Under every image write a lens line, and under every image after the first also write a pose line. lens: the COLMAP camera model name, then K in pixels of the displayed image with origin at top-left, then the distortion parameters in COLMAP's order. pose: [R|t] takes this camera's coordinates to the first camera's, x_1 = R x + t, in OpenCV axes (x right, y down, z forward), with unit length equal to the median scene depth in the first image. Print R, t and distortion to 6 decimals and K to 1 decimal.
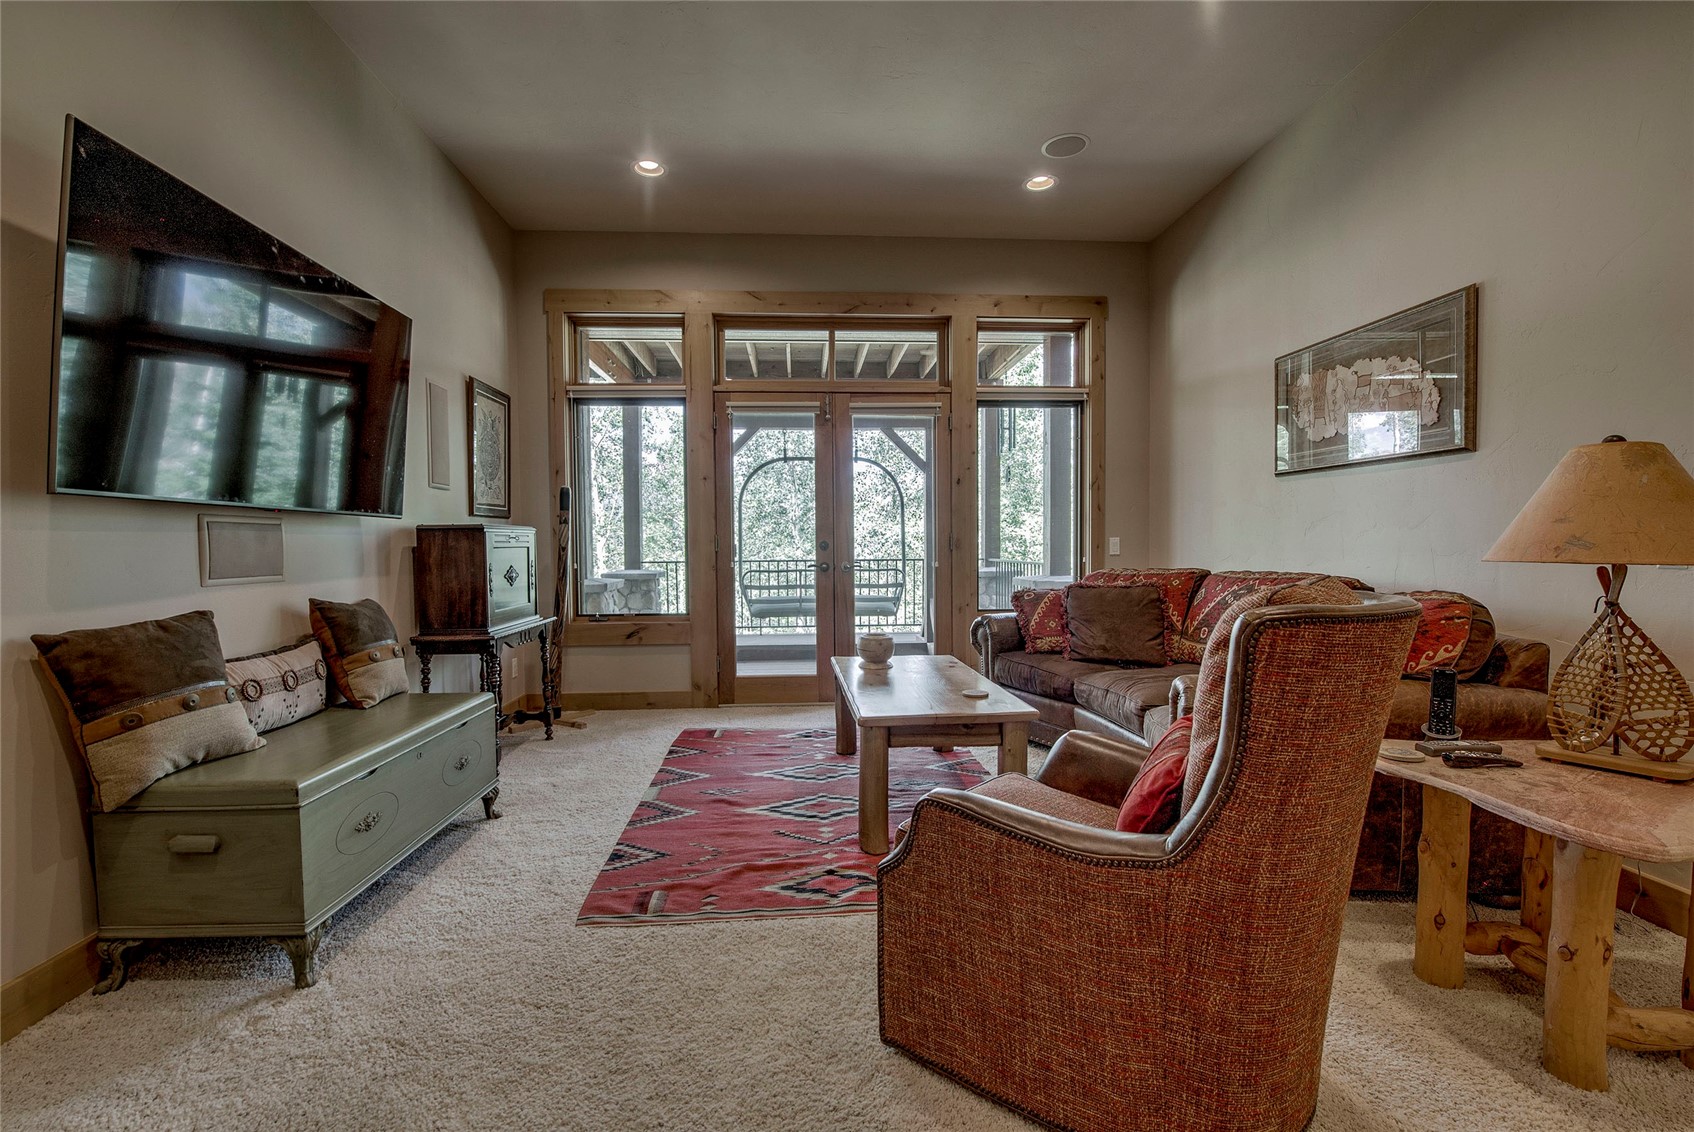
lens RADIAL K [[715.9, 0, 847.3], [0, 715.9, 569.5], [0, 0, 1]] dist [-0.016967, 0.000151]
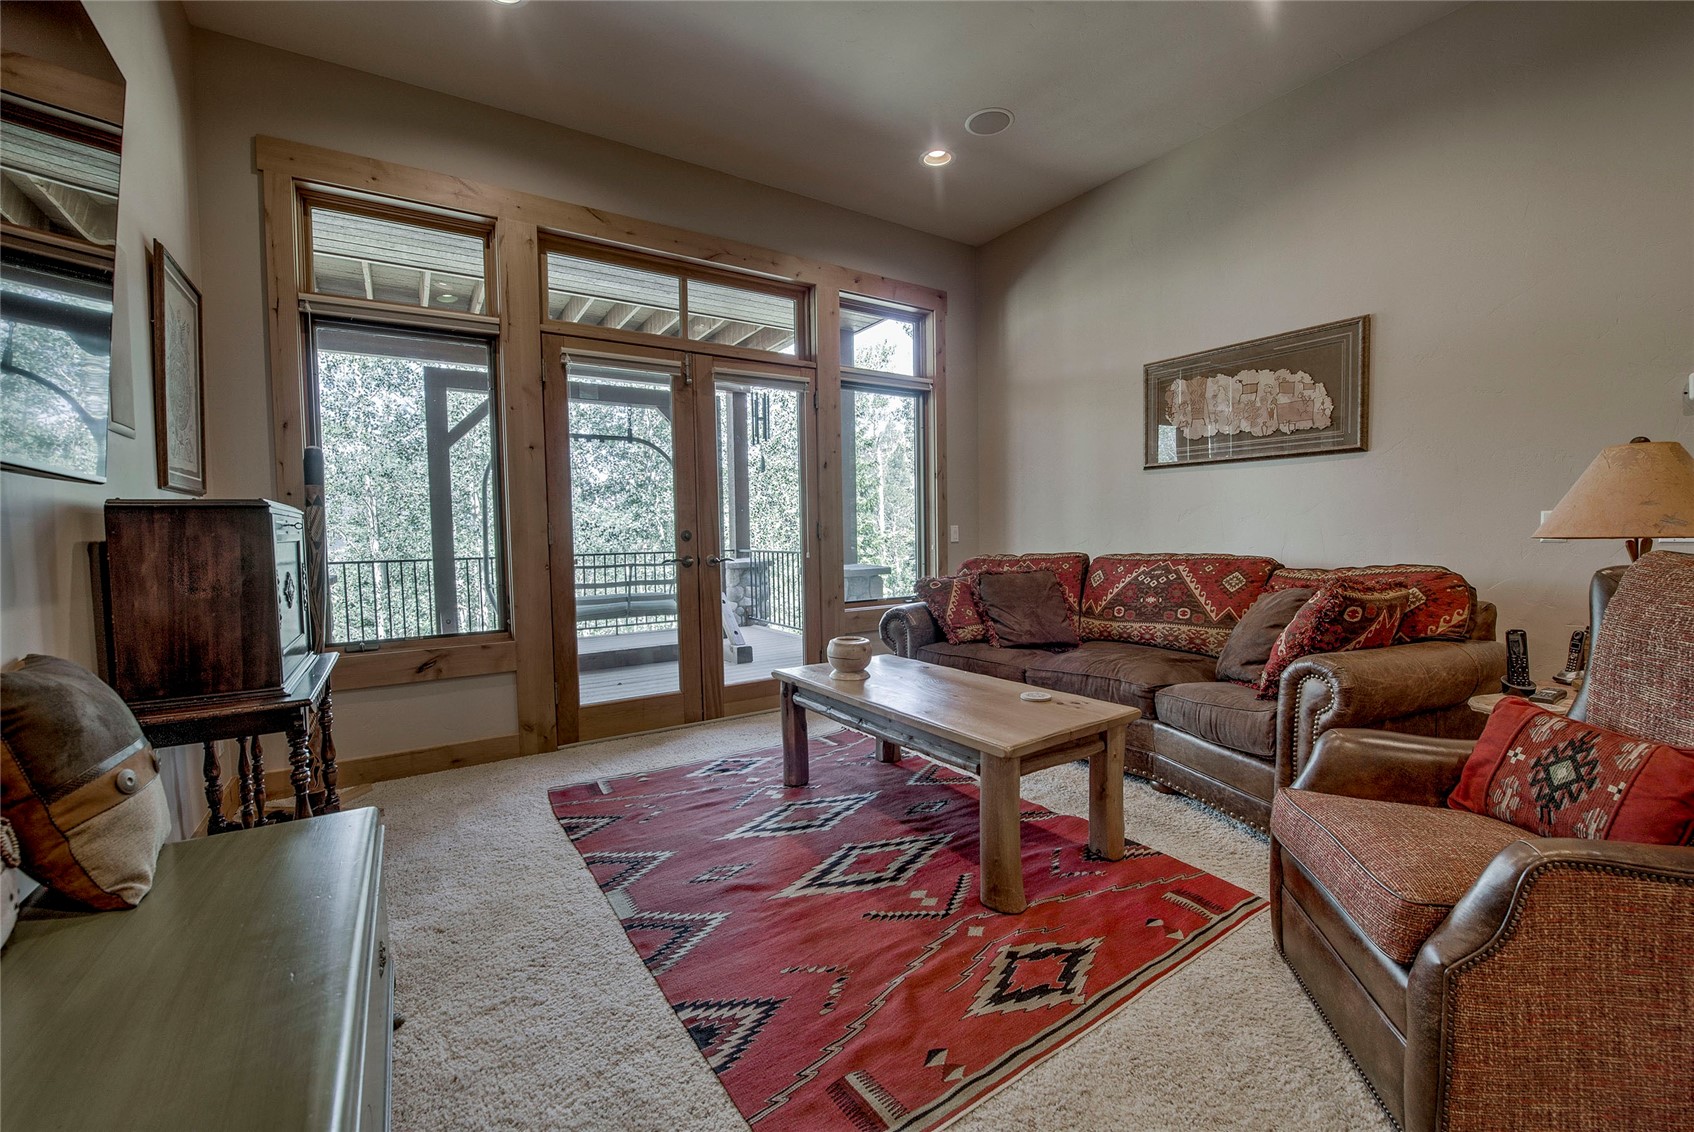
lens RADIAL K [[676.2, 0, 849.5], [0, 676.2, 566.2], [0, 0, 1]] dist [-0.016860, -0.002192]
pose [[0.873022, -0.031434, 0.486667, -0.347841], [0.027543, 0.999506, 0.015150, -0.006648], [-0.486903, 0.000178, 0.873456, 0.308401]]
